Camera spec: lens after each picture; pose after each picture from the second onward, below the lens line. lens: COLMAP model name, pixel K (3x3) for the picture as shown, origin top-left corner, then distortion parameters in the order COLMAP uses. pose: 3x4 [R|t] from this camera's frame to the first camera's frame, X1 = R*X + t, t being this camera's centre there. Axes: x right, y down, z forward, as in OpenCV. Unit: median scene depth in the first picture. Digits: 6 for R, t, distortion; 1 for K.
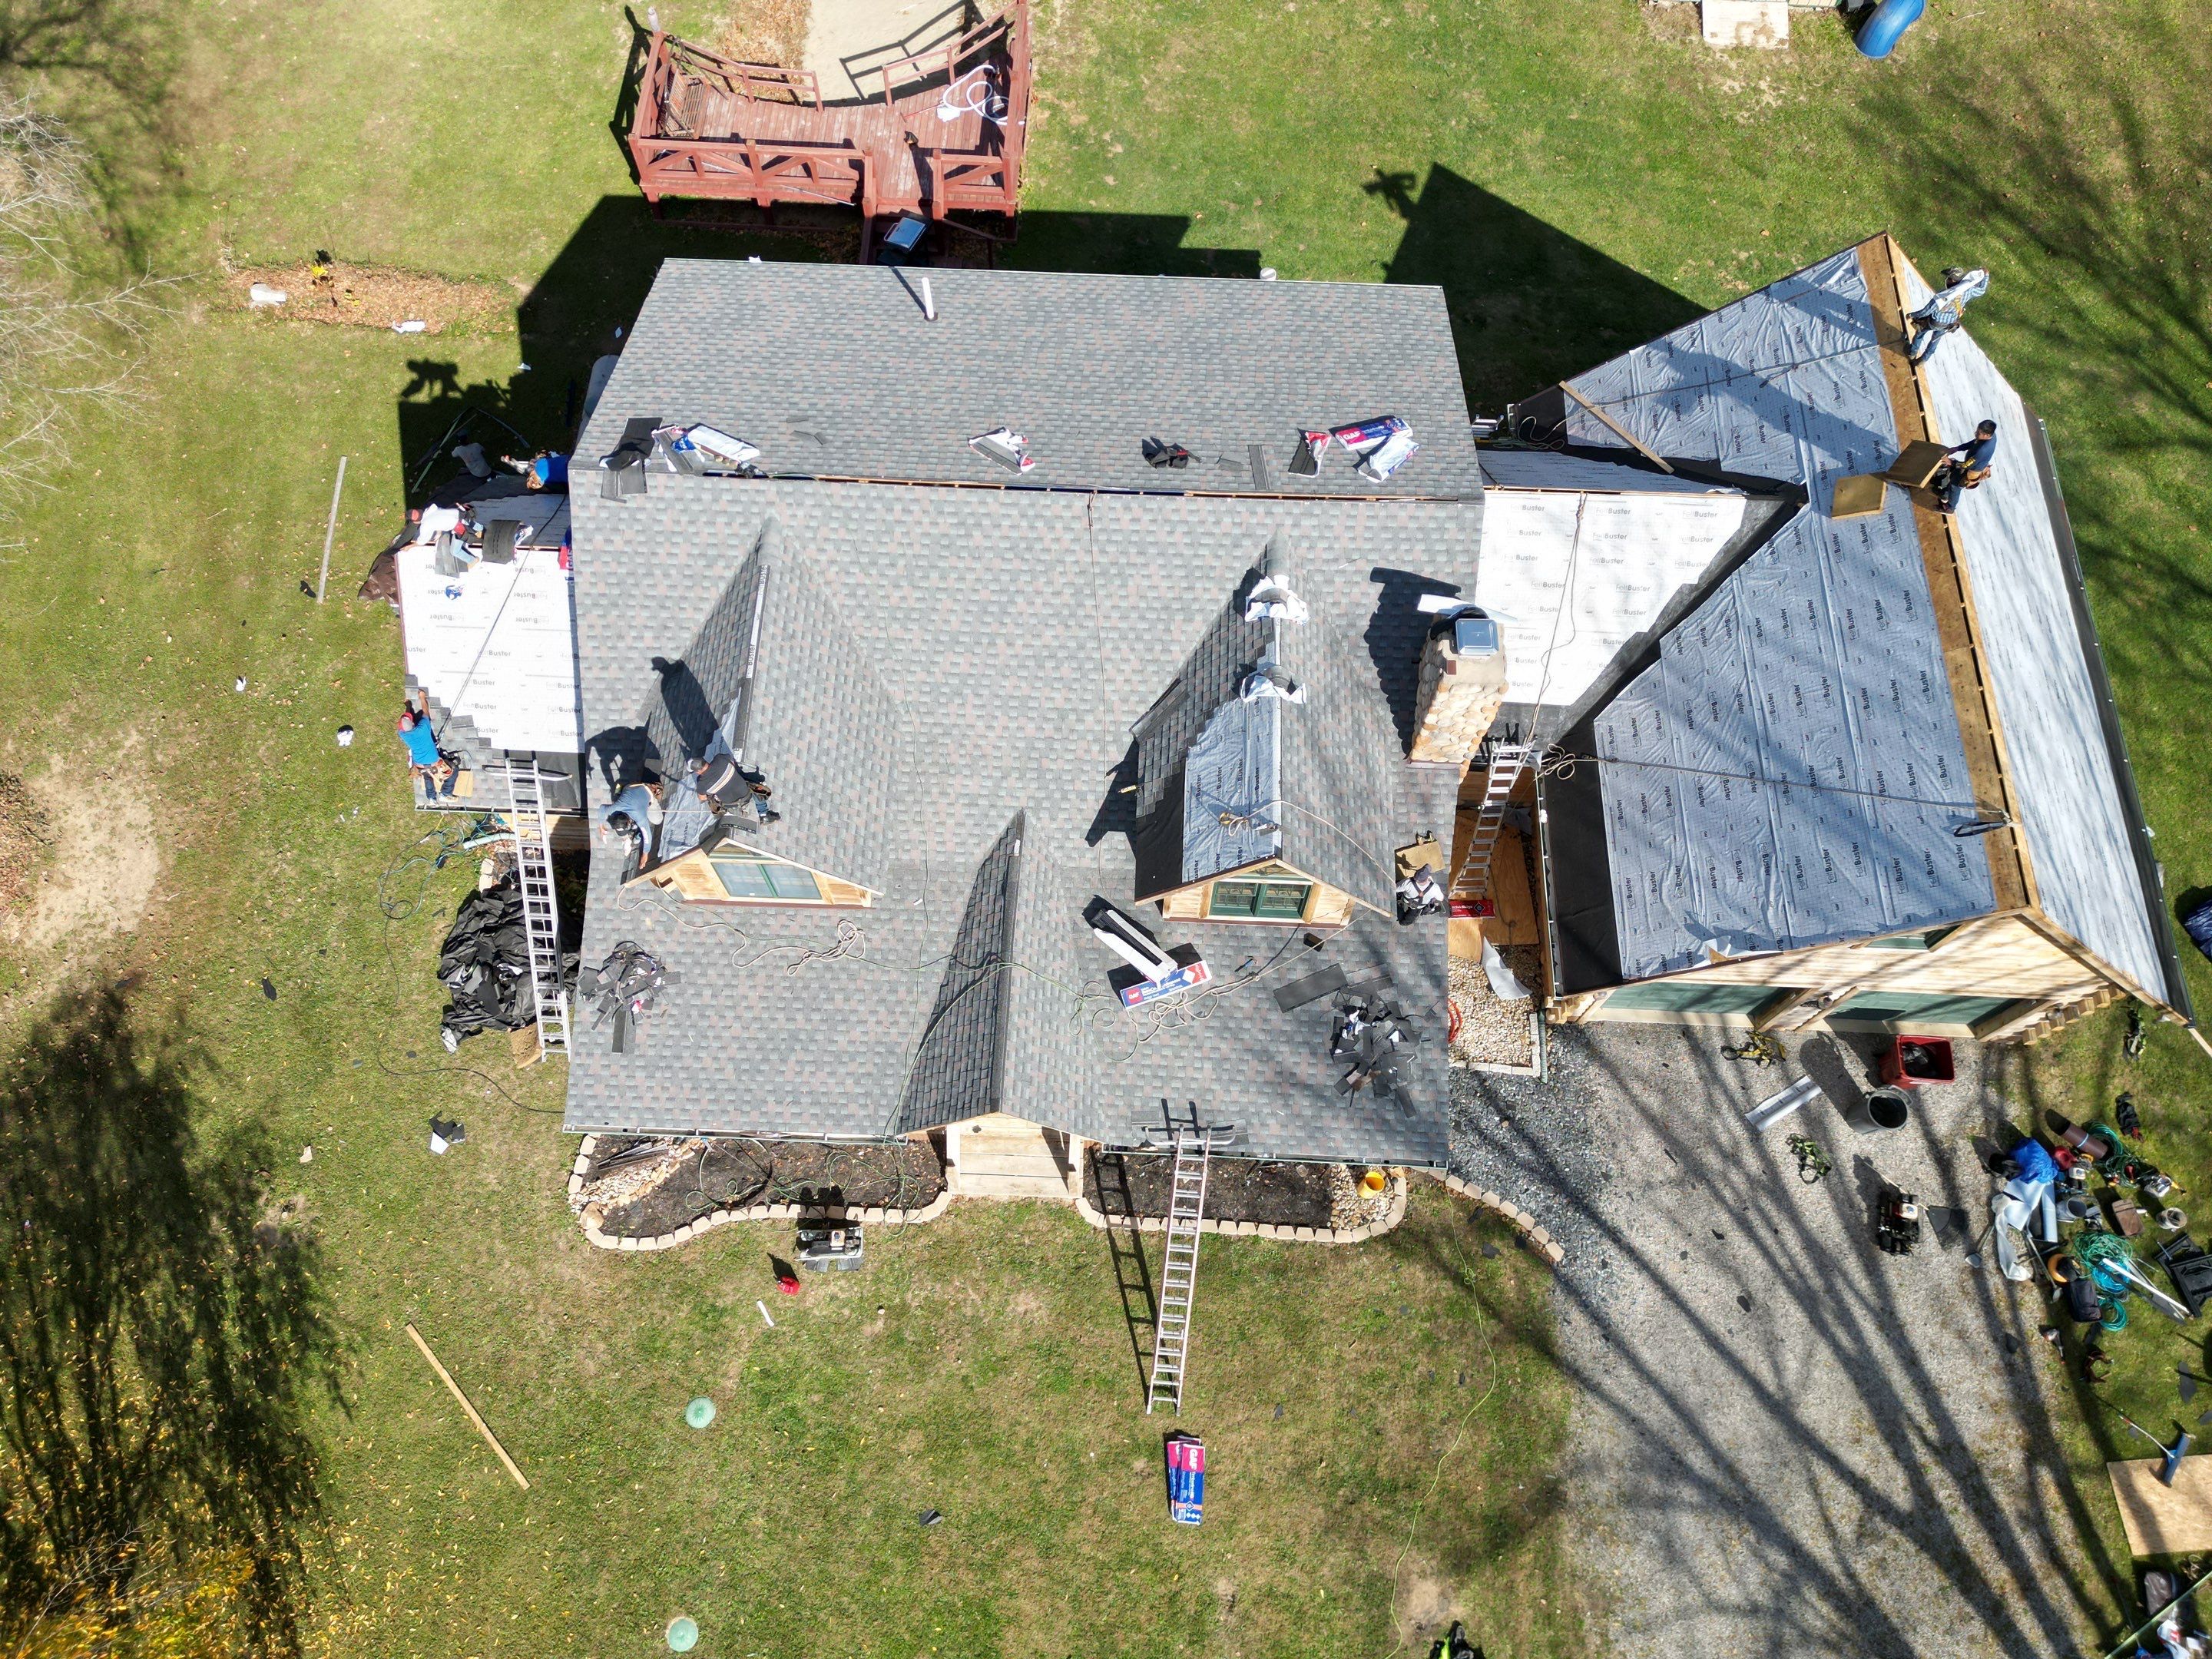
lens RADIAL K [[1548.5, 0, 1106.0], [0, 1548.5, 824.8], [0, 0, 1]] dist [0.086022, -0.095026]
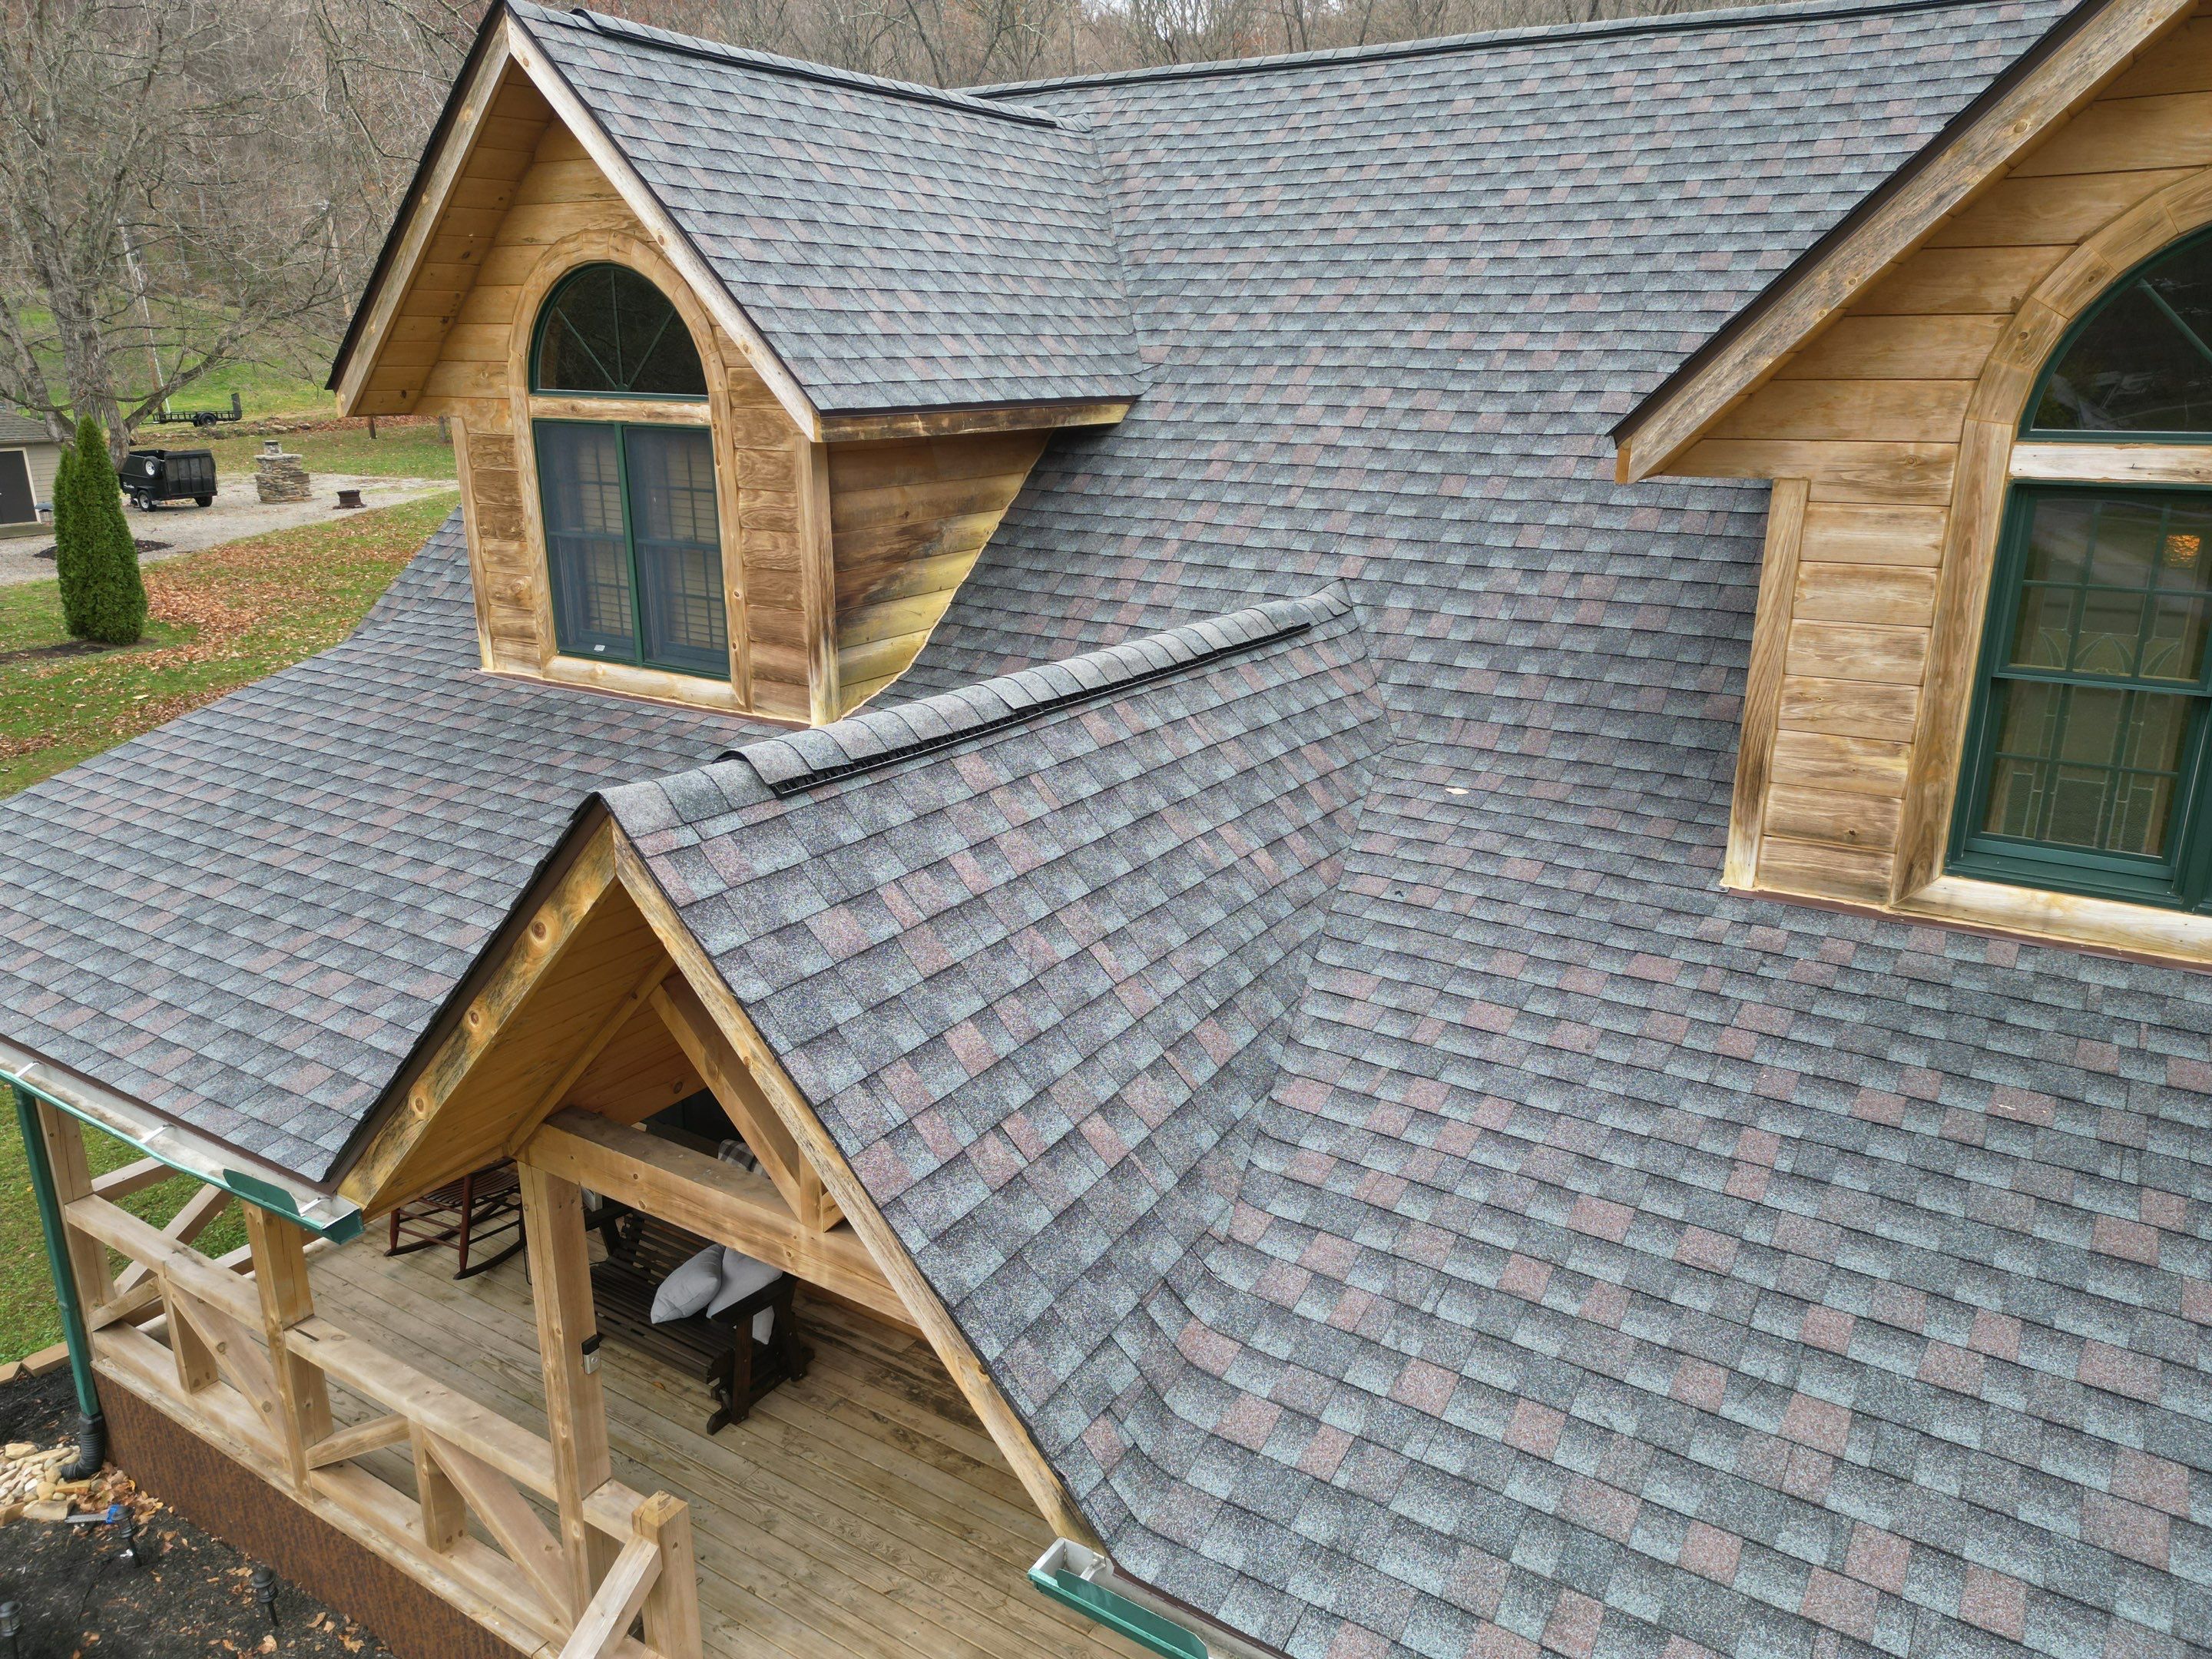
lens RADIAL K [[1559.0, 0, 1097.8], [0, 1559.0, 825.9], [0, 0, 1]] dist [0.058012, -0.045346]
pose [[0.861403, 0.144112, -0.487050, 0.065219], [-0.459000, 0.631475, -0.624947, 0.233019], [0.217497, 0.761887, 0.610101, 0.748427]]
